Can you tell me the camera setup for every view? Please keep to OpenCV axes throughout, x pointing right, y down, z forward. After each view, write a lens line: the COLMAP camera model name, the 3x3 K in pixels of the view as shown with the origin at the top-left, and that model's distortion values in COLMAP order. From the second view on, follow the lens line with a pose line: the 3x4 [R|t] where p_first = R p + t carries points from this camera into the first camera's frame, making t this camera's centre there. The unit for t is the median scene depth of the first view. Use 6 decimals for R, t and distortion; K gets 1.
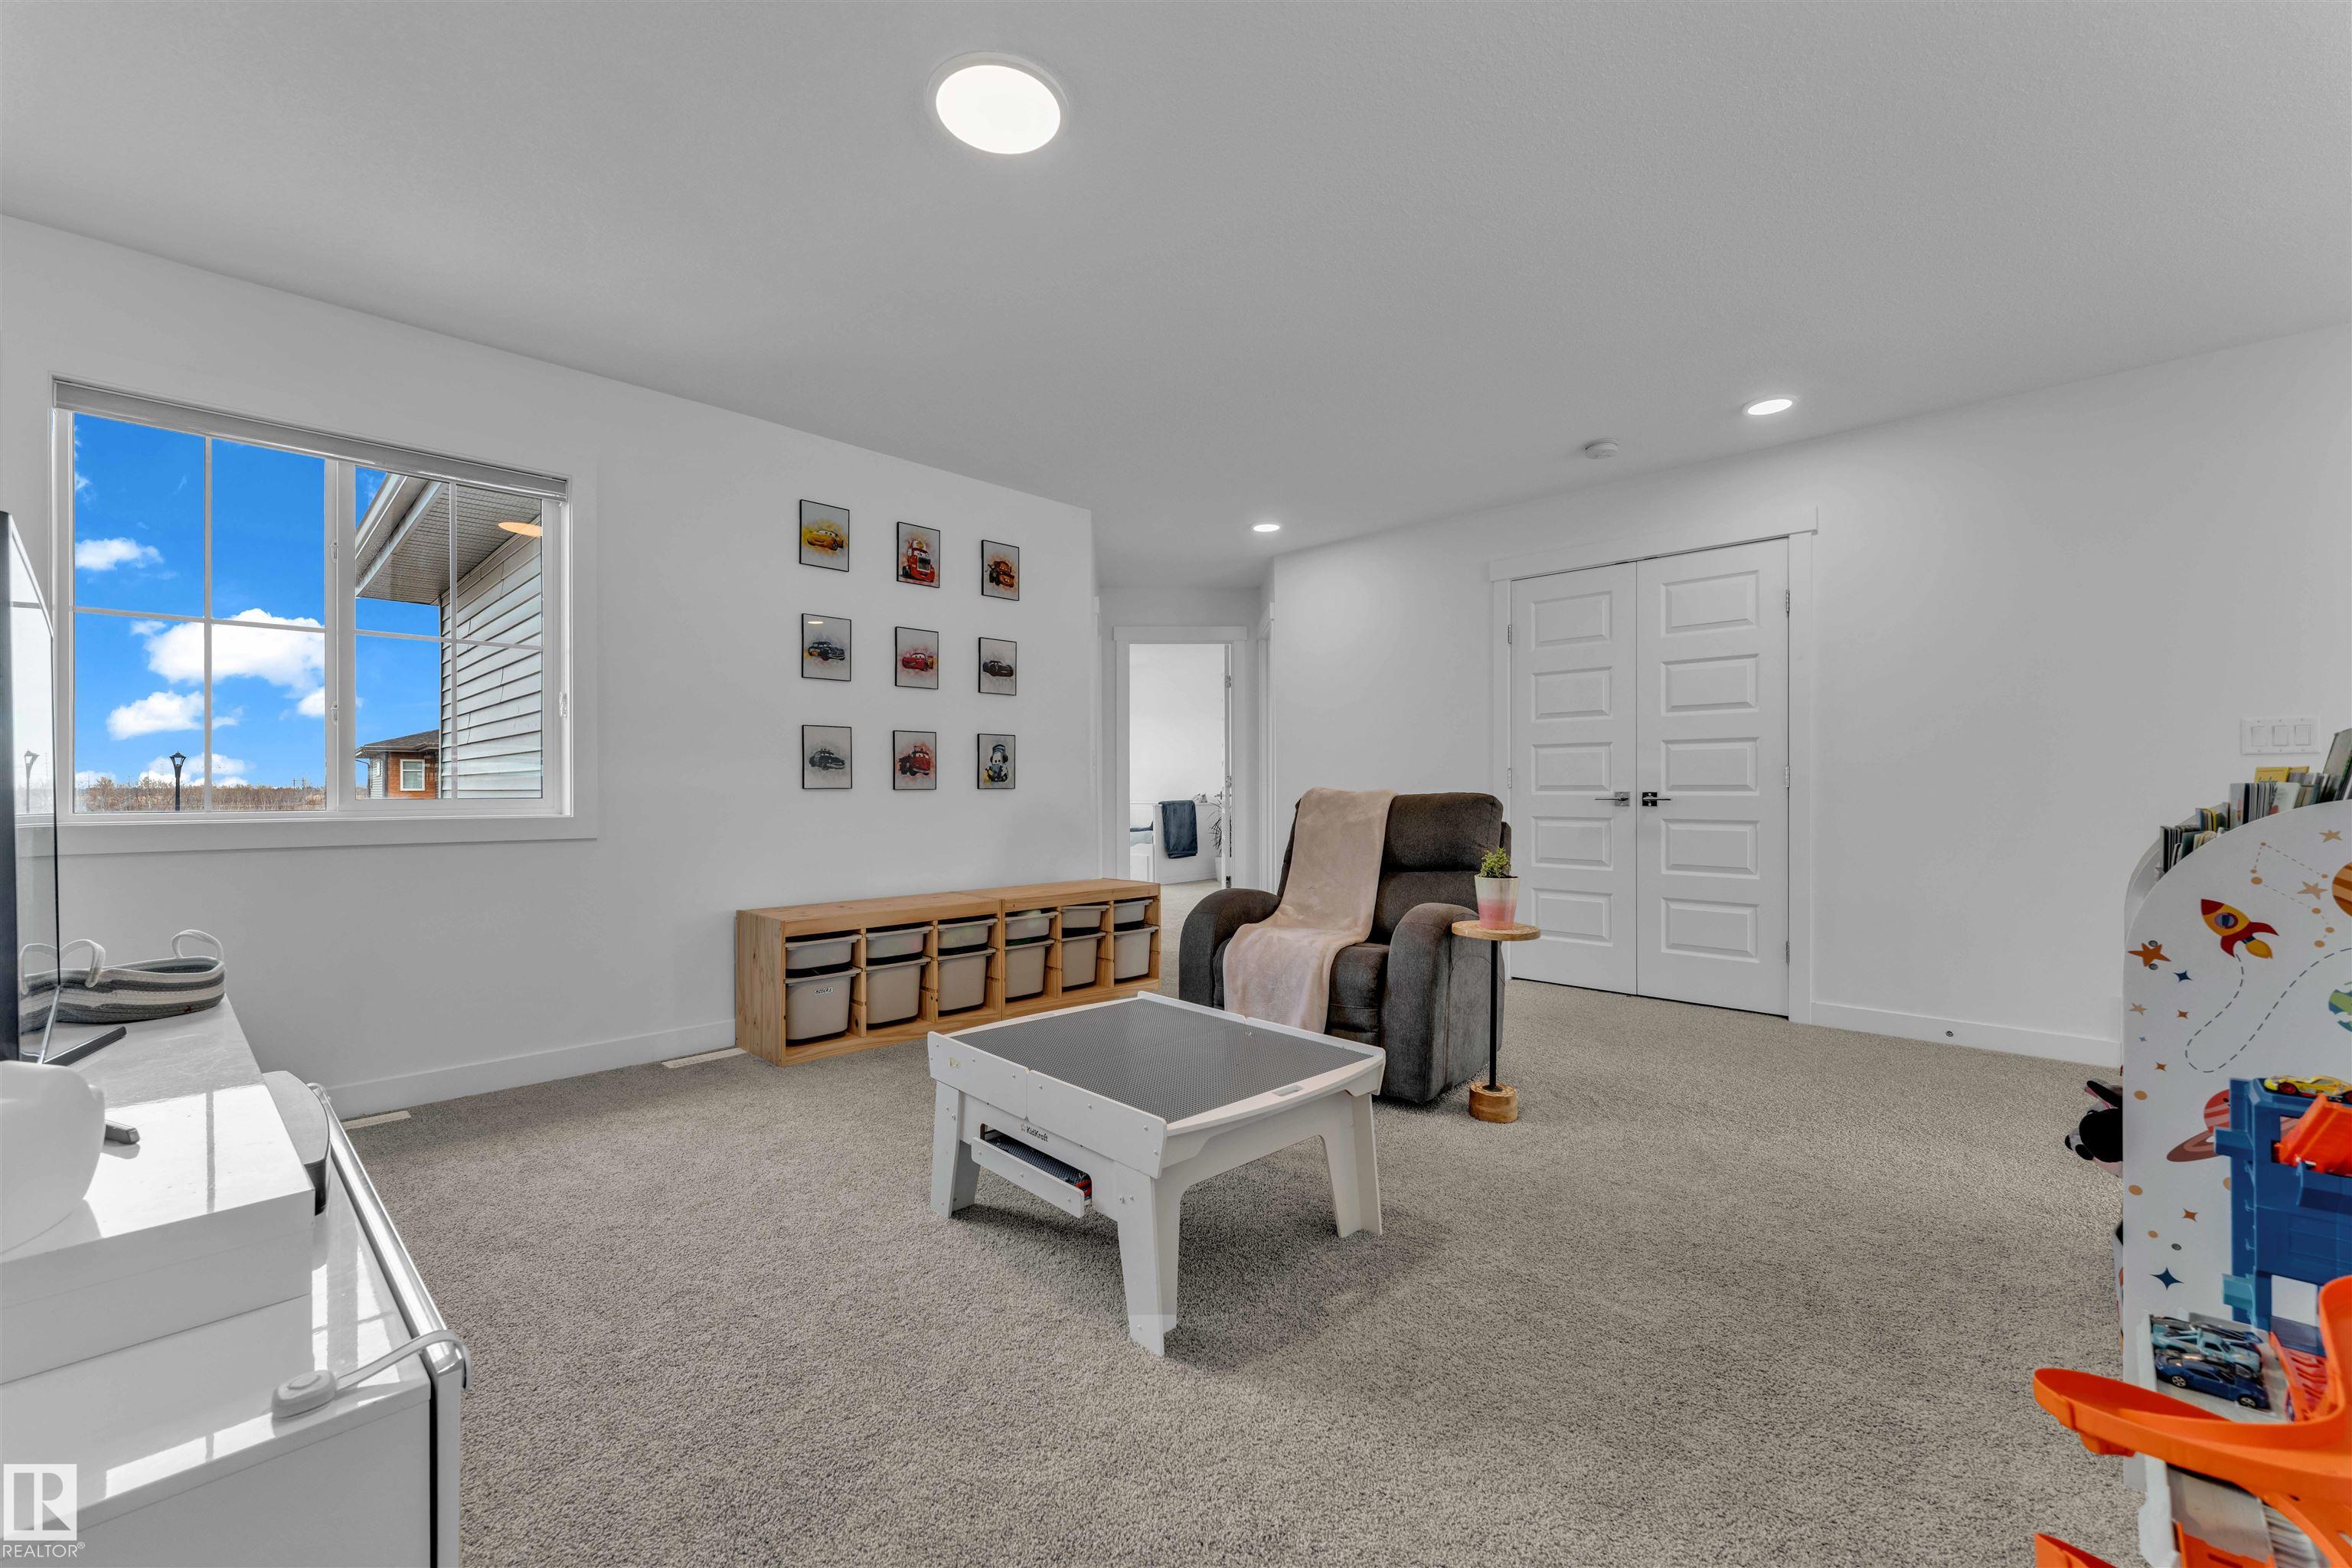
lens RADIAL K [[945.4, 0, 1170.8], [0, 945.4, 792.1], [0, 0, 1]] dist [0.000069, -0.000347]
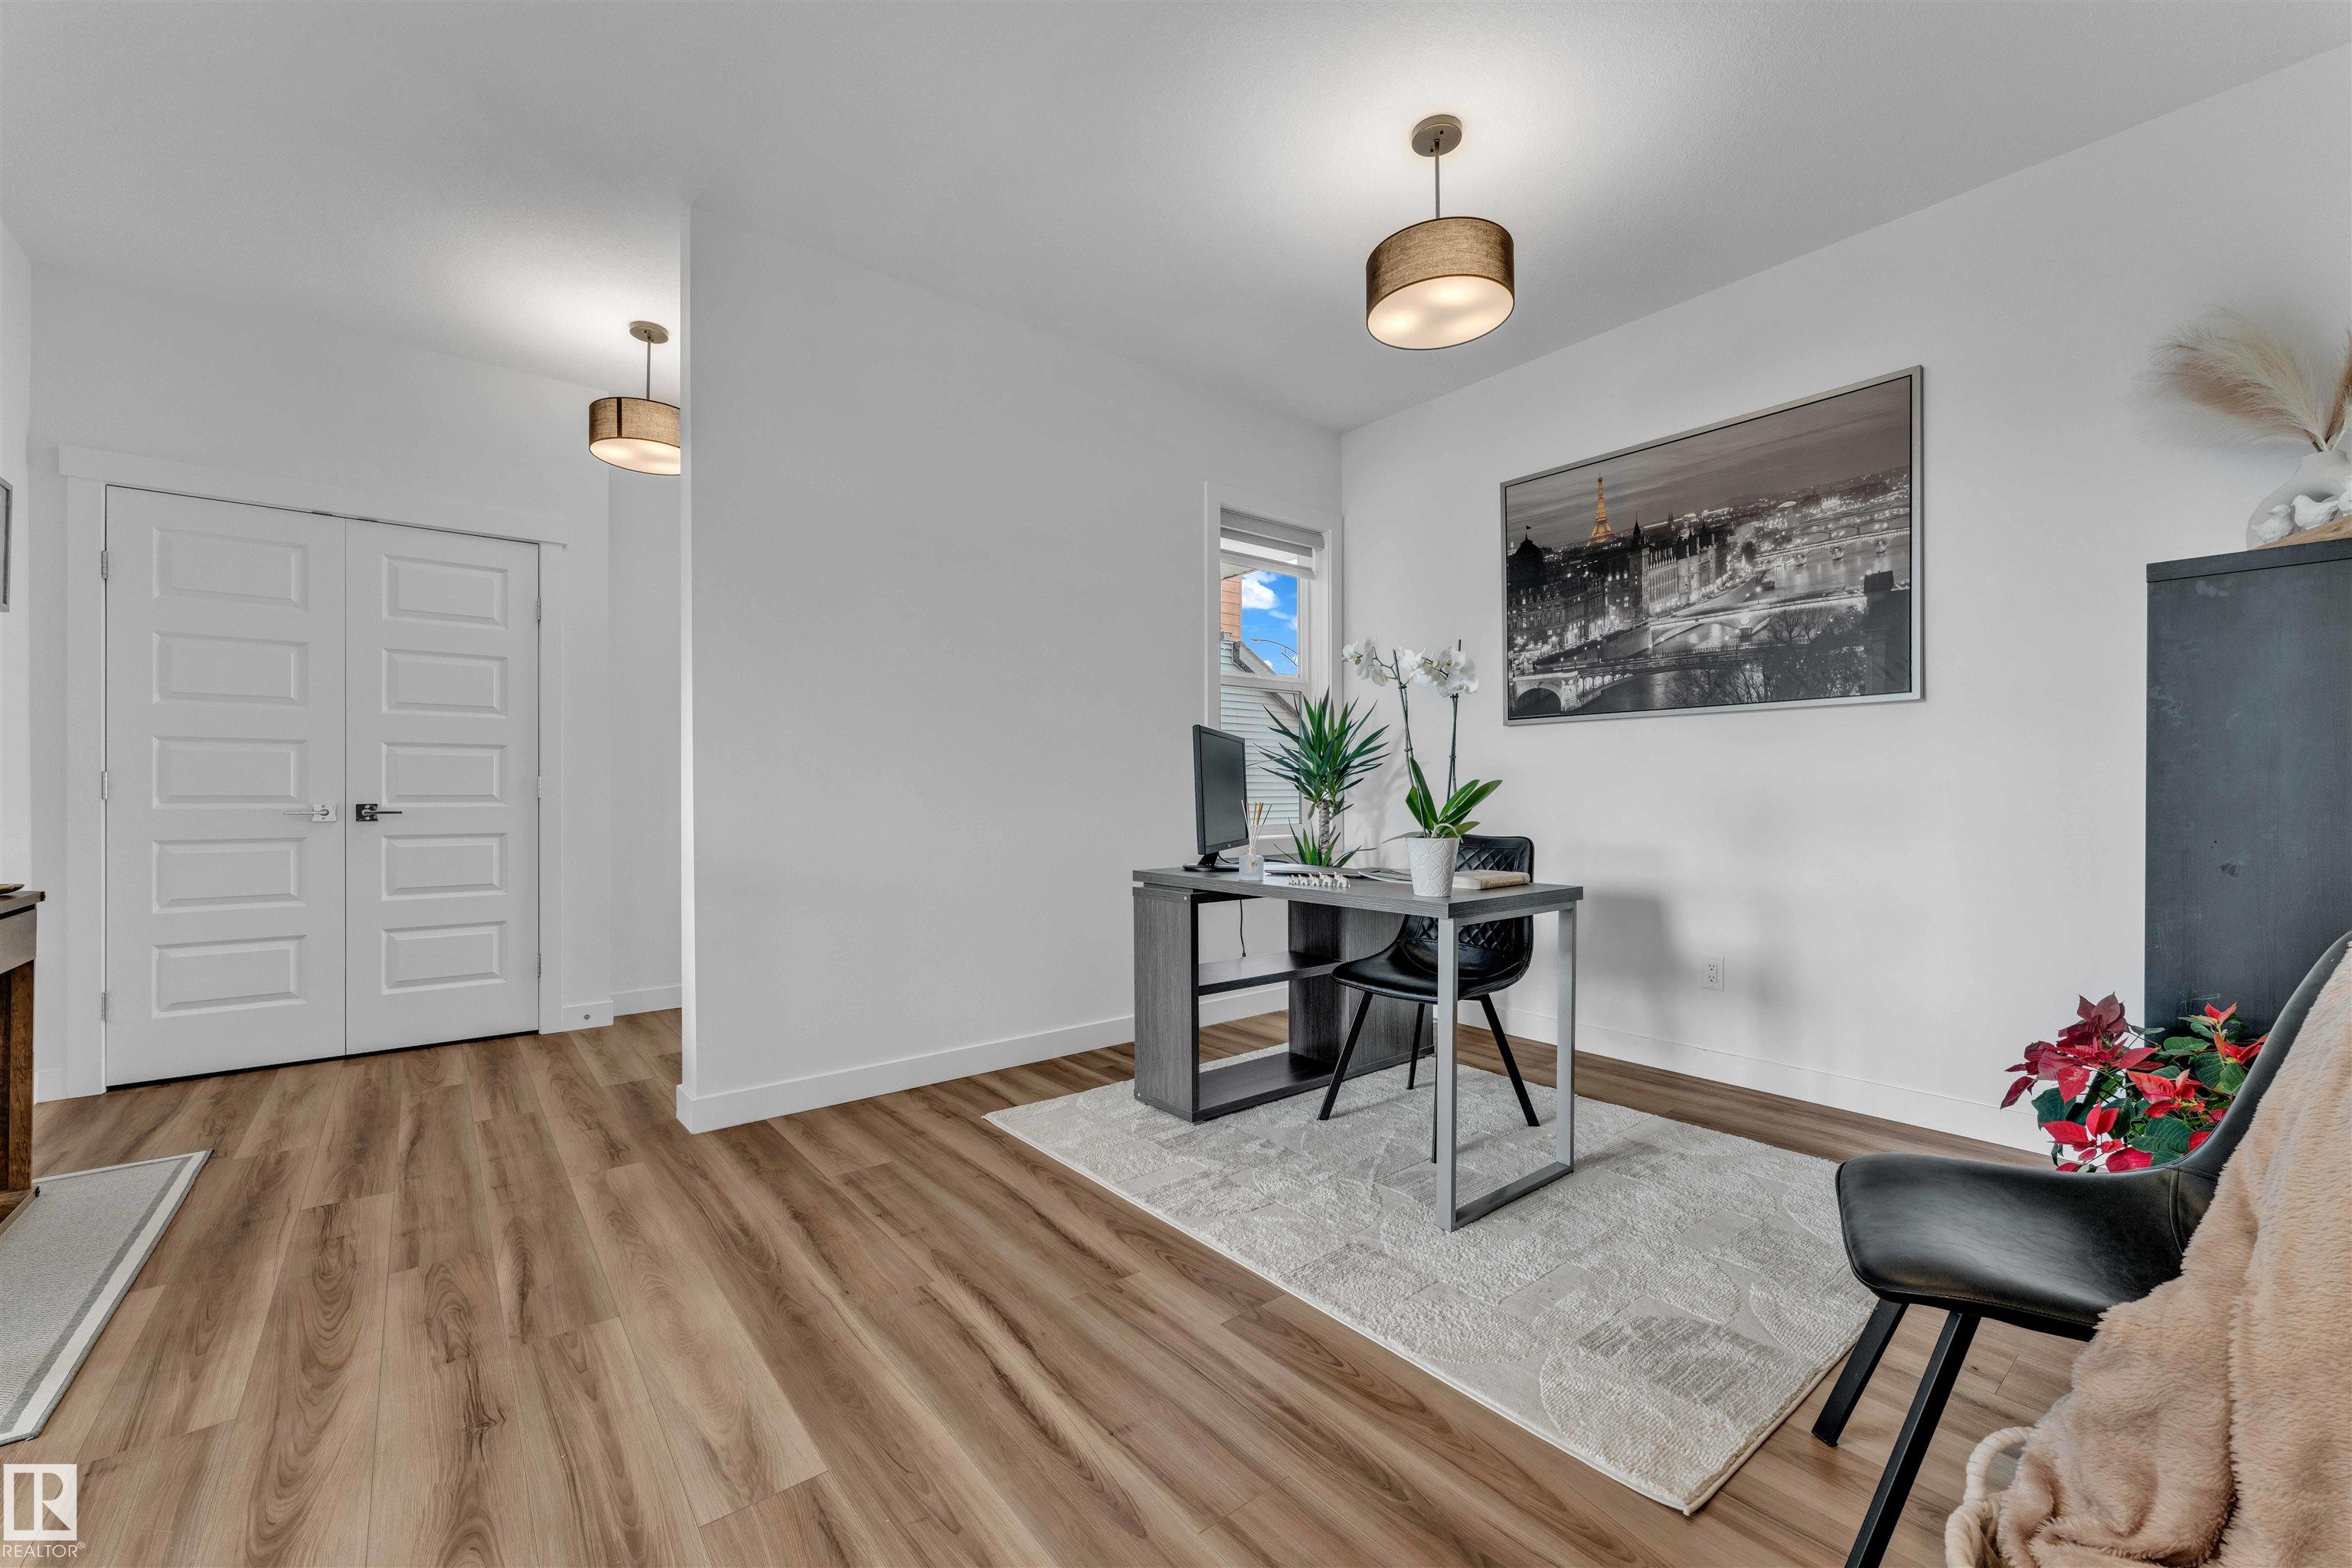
lens RADIAL K [[945.4, 0, 1170.8], [0, 945.4, 792.1], [0, 0, 1]] dist [0.000069, -0.000347]
pose [[0.126304, 0.000230, 0.991992, -0.224413], [0.004339, 0.999990, -0.000785, -0.006489], [-0.991982, 0.004404, 0.126302, 0.202213]]
